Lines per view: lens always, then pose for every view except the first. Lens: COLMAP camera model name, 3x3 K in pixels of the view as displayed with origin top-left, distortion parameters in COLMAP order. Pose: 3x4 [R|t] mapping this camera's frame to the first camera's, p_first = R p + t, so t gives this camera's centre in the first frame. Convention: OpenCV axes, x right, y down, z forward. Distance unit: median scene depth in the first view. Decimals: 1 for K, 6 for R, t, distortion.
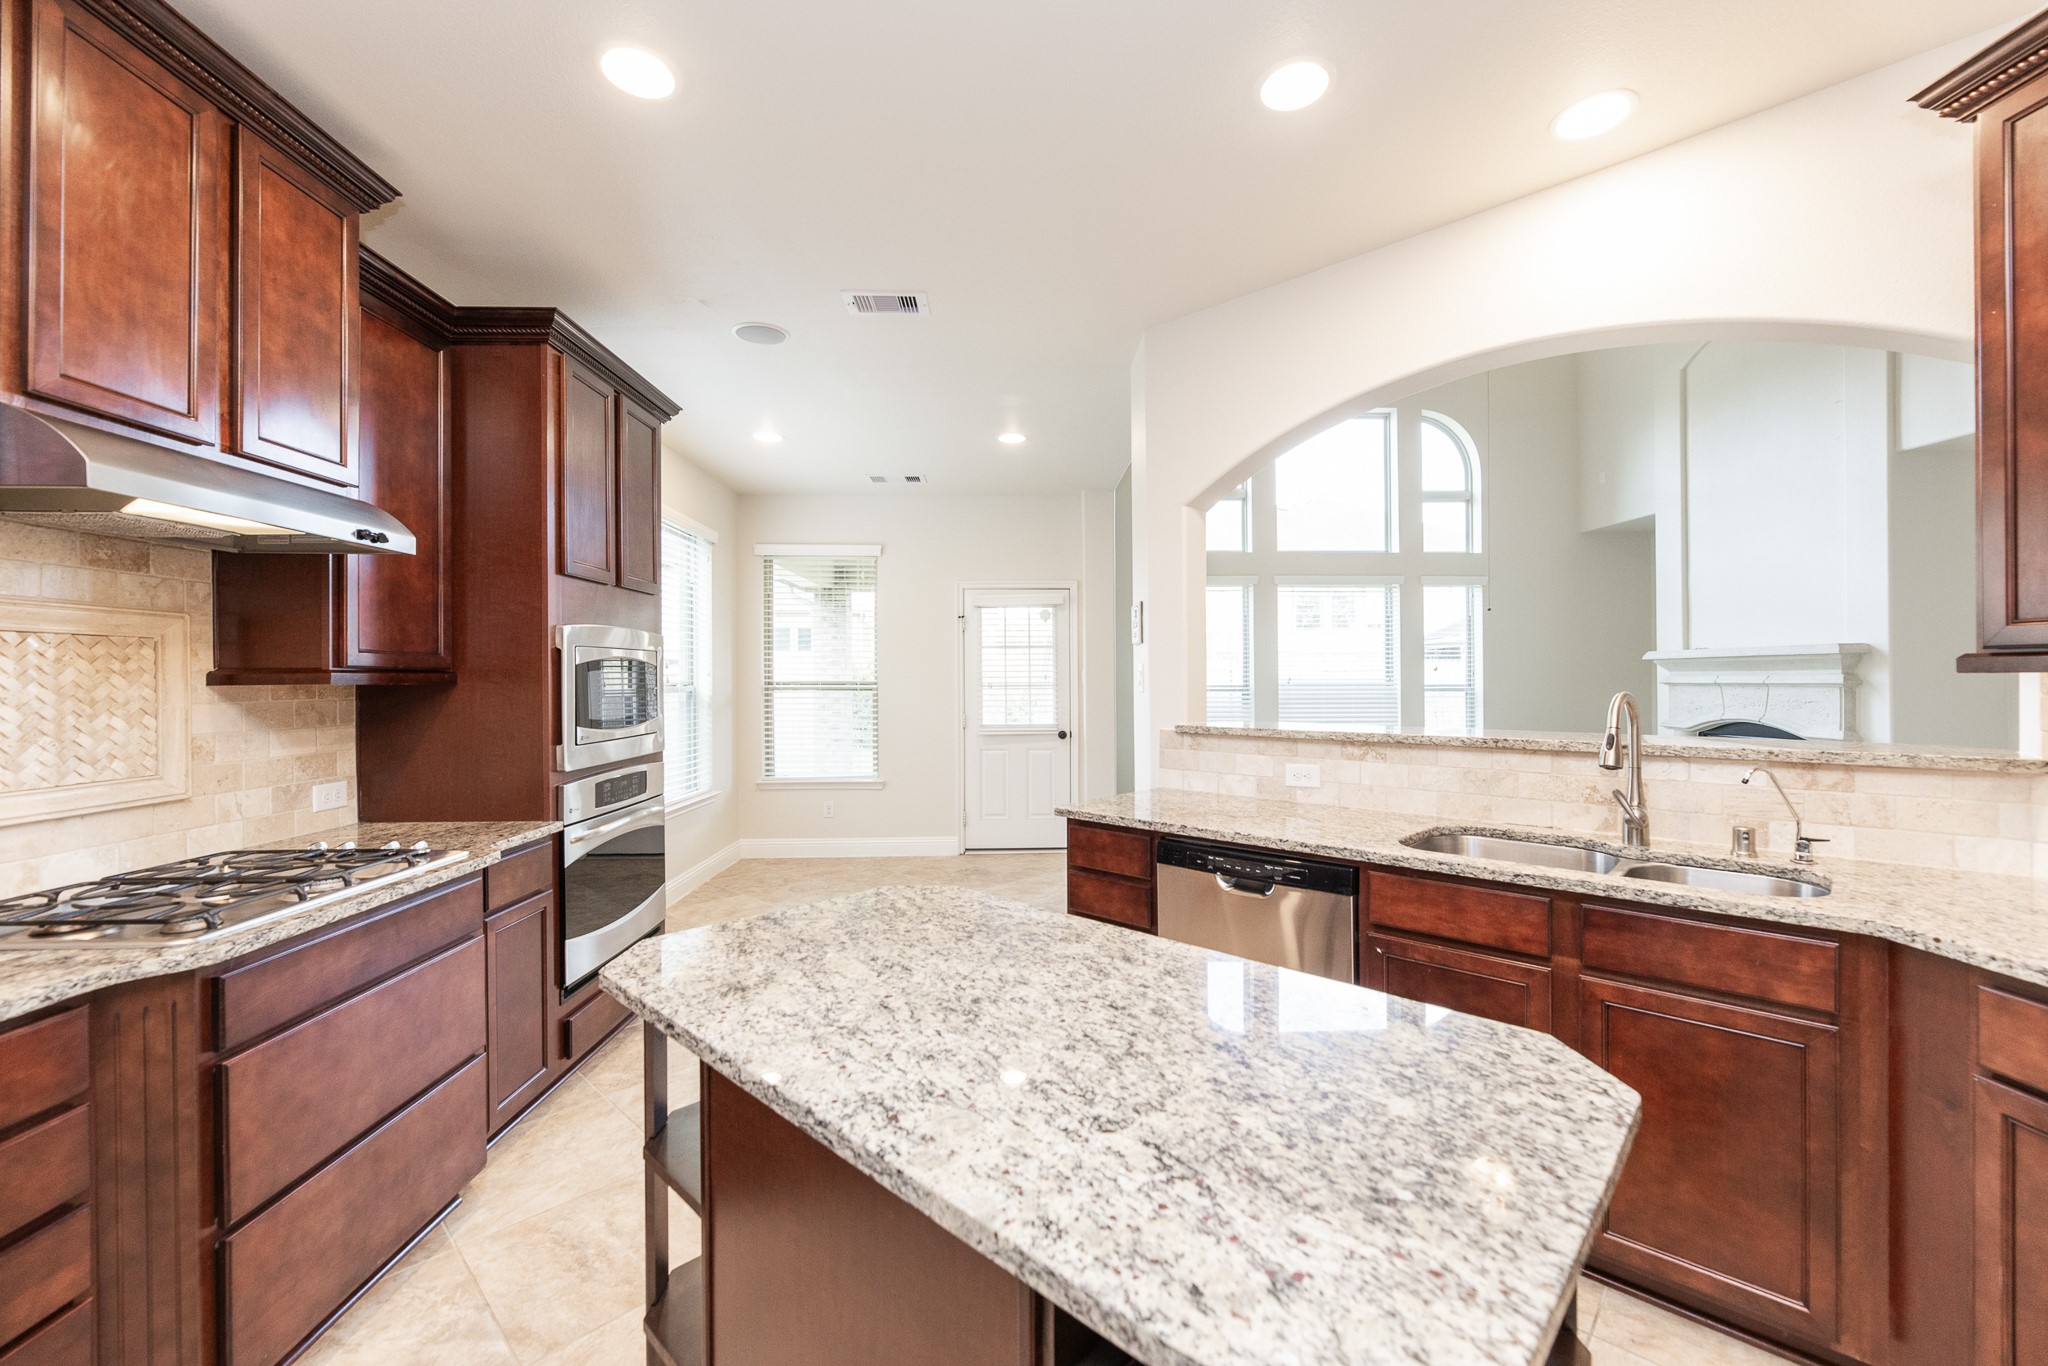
lens RADIAL K [[824.3, 0, 1041.1], [0, 824.3, 680.3], [0, 0, 1]] dist [-0.000170, -0.000293]
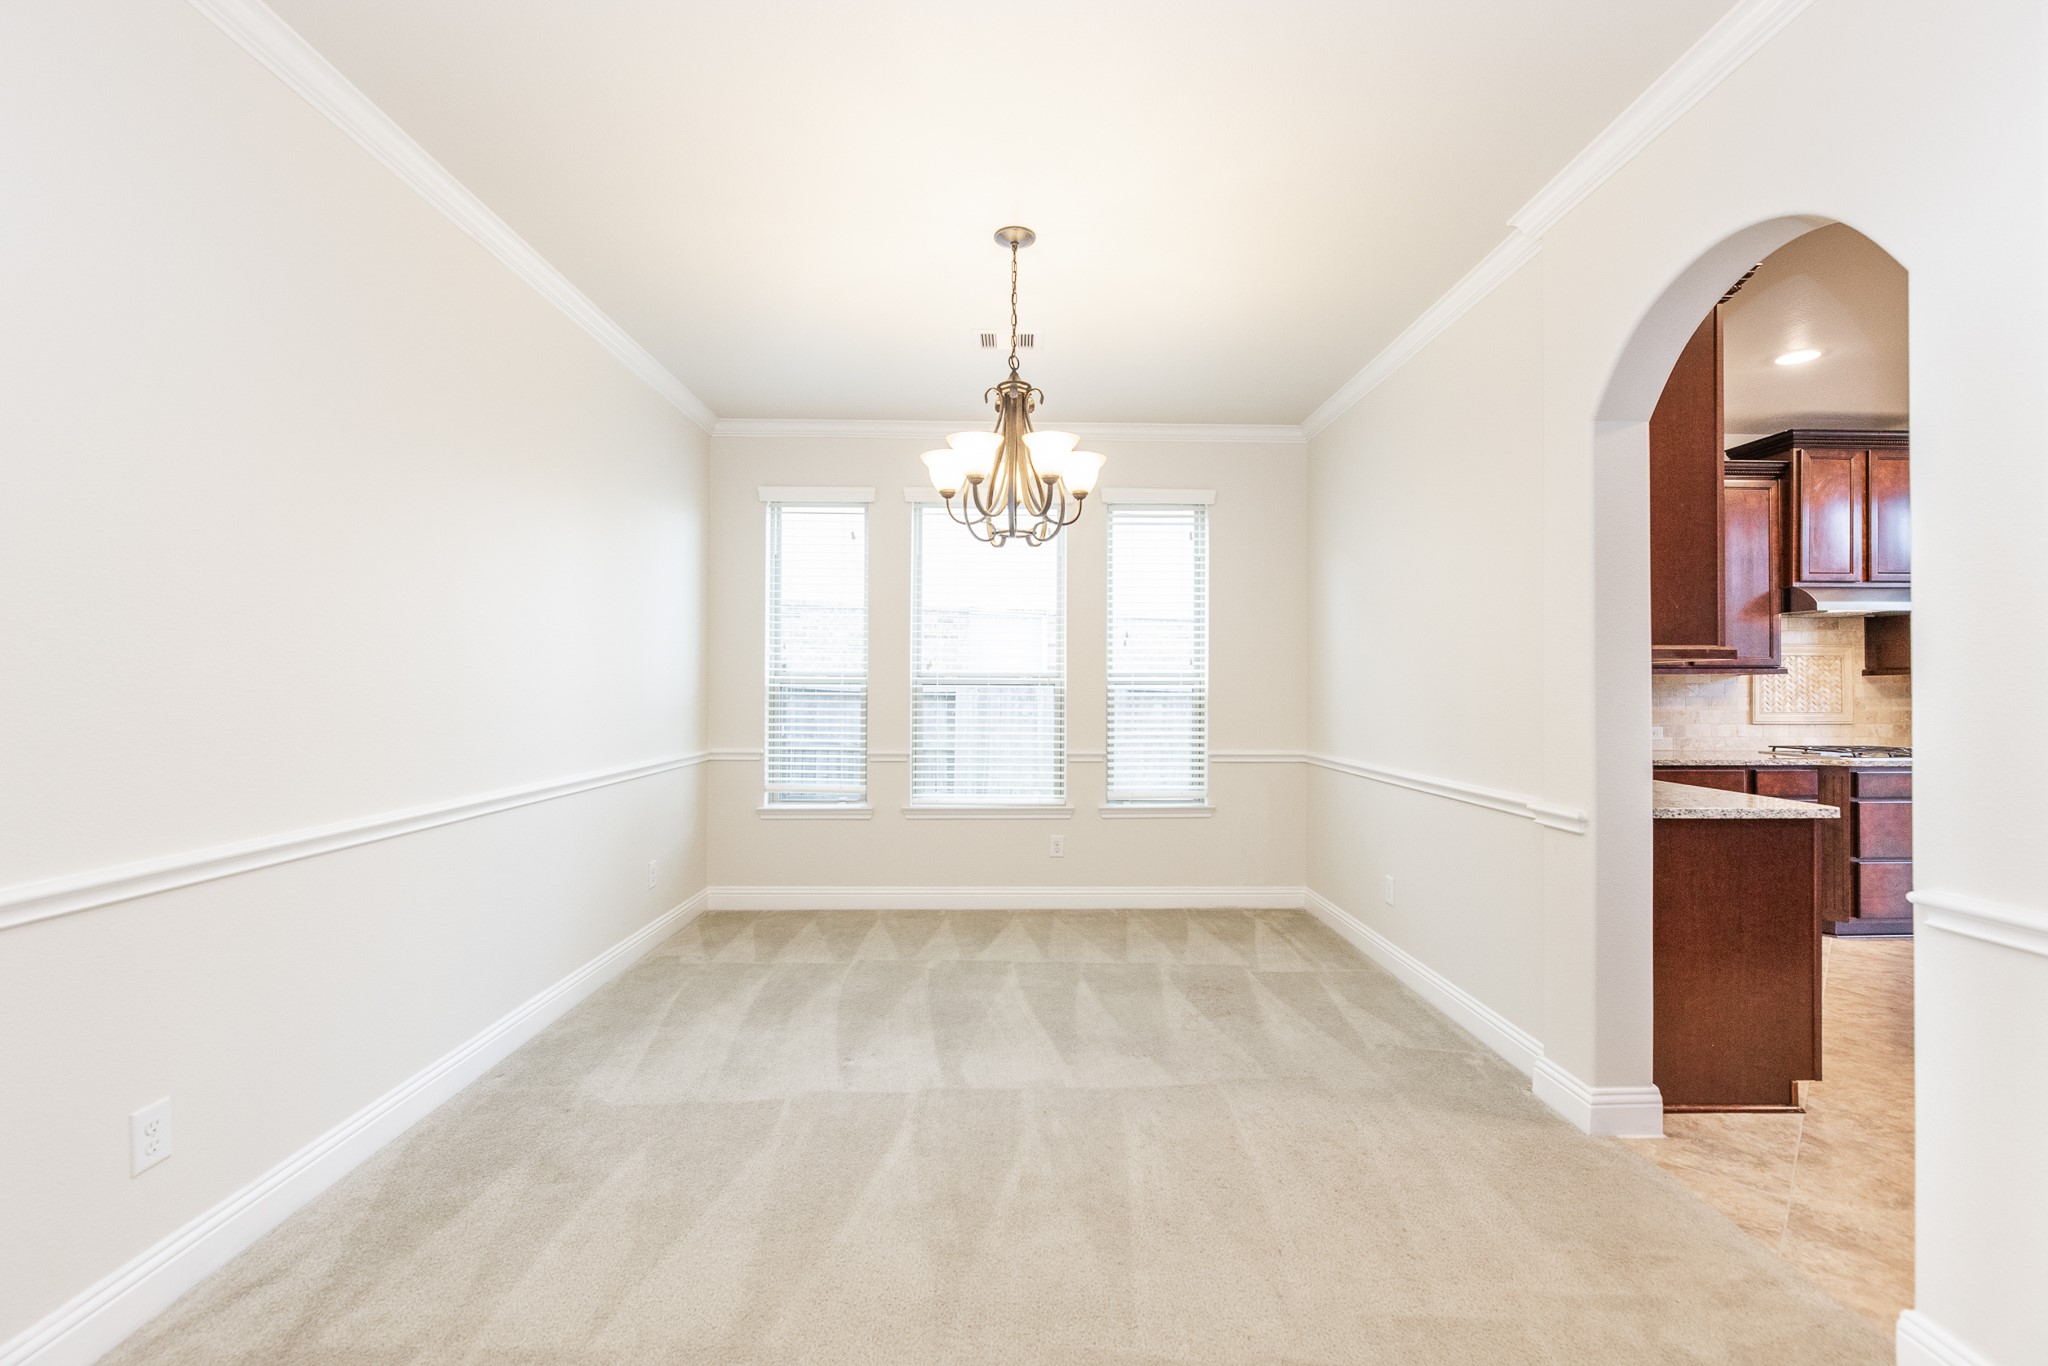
lens RADIAL K [[887.9, 0, 1033.1], [0, 887.9, 678.4], [0, 0, 1]] dist [-0.006660, 0.001226]
pose [[-0.008403, -0.004369, -0.999955, 1.399538], [-0.003631, 0.999984, -0.004339, 0.031325], [0.999958, 0.003594, -0.008419, -1.227515]]
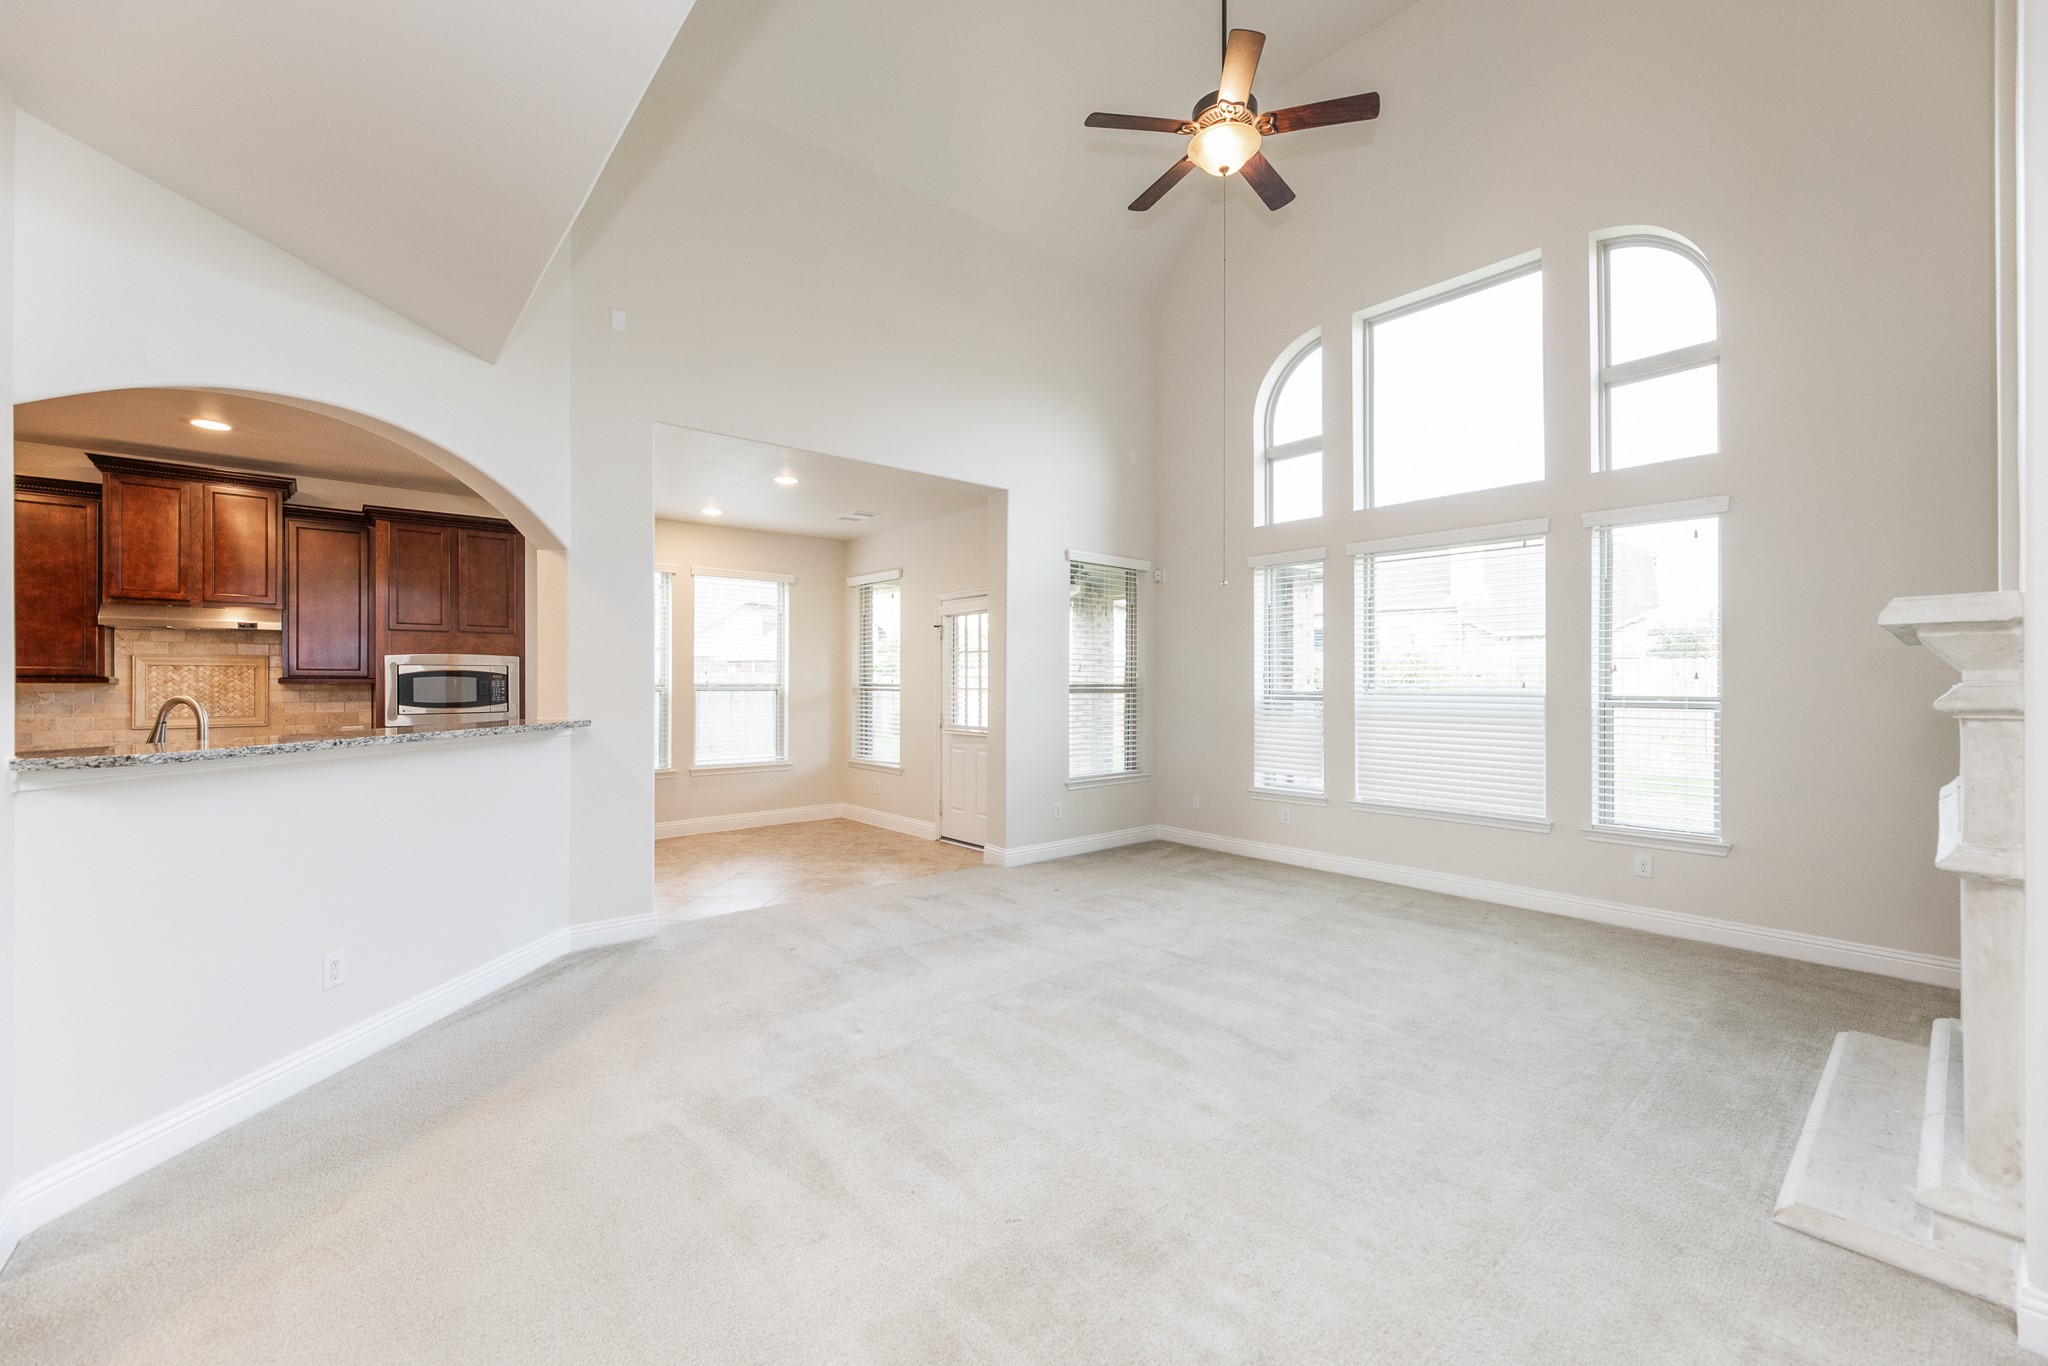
lens RADIAL K [[824.3, 0, 1038.7], [0, 824.3, 690.4], [0, 0, 1]] dist [-0.000170, -0.000293]
pose [[0.635008, 0.014469, -0.772370, 2.448487], [-0.005599, 0.999885, 0.014128, -0.021285], [0.772486, -0.004647, 0.635015, 1.155448]]
